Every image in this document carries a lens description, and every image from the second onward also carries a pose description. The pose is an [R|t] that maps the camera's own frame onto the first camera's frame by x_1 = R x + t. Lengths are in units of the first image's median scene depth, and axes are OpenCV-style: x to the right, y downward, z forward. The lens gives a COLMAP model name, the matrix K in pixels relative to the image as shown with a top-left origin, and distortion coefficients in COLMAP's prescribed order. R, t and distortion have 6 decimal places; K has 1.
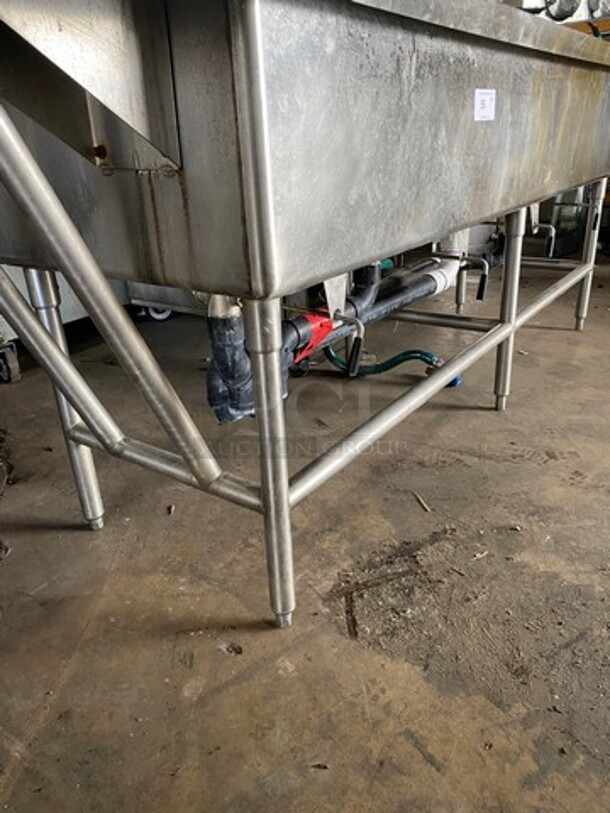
lens RADIAL K [[620.2, 0, 307.4], [0, 620.2, 403.3], [0, 0, 1]] dist [0.012714, -0.007037]
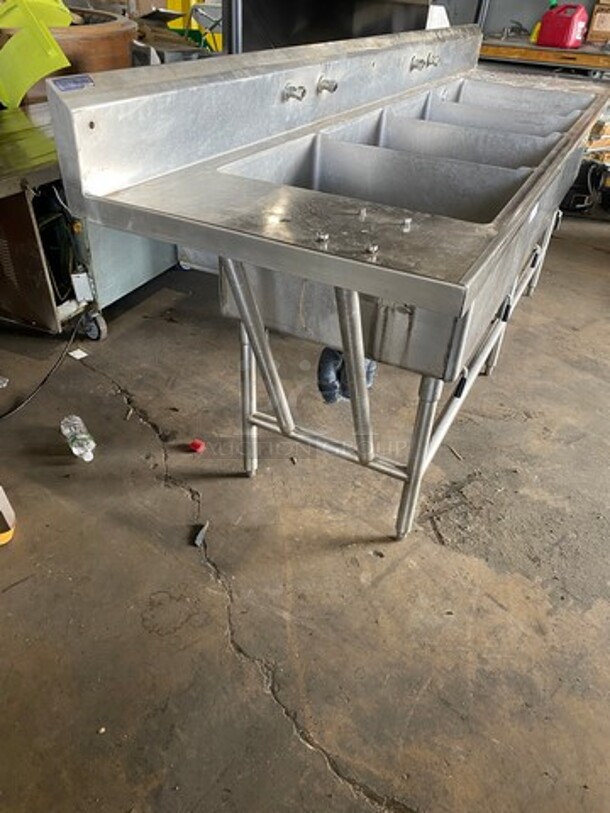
lens RADIAL K [[620.2, 0, 306.6], [0, 620.2, 405.1], [0, 0, 1]] dist [0.012714, -0.007037]
pose [[0.984335, -0.007011, 0.176171, -0.549197], [-0.029762, 0.978264, 0.205218, -0.318538], [-0.173781, -0.207247, 0.962730, -0.478980]]
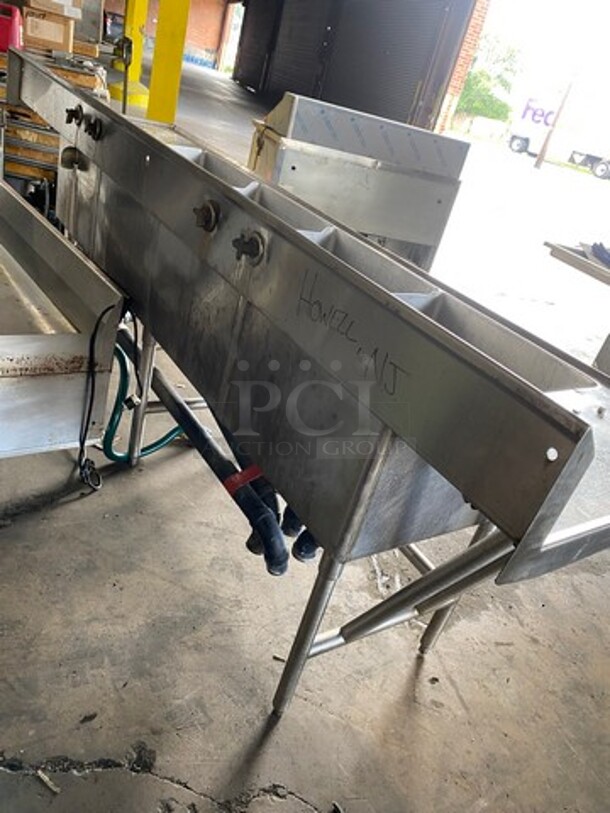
lens RADIAL K [[620.2, 0, 307.0], [0, 620.2, 411.2], [0, 0, 1]] dist [0.012714, -0.007037]
pose [[0.343481, -0.339643, 0.875593, -1.338325], [0.111005, 0.940462, 0.321260, -0.806809], [-0.932576, -0.013151, 0.360733, 0.641522]]
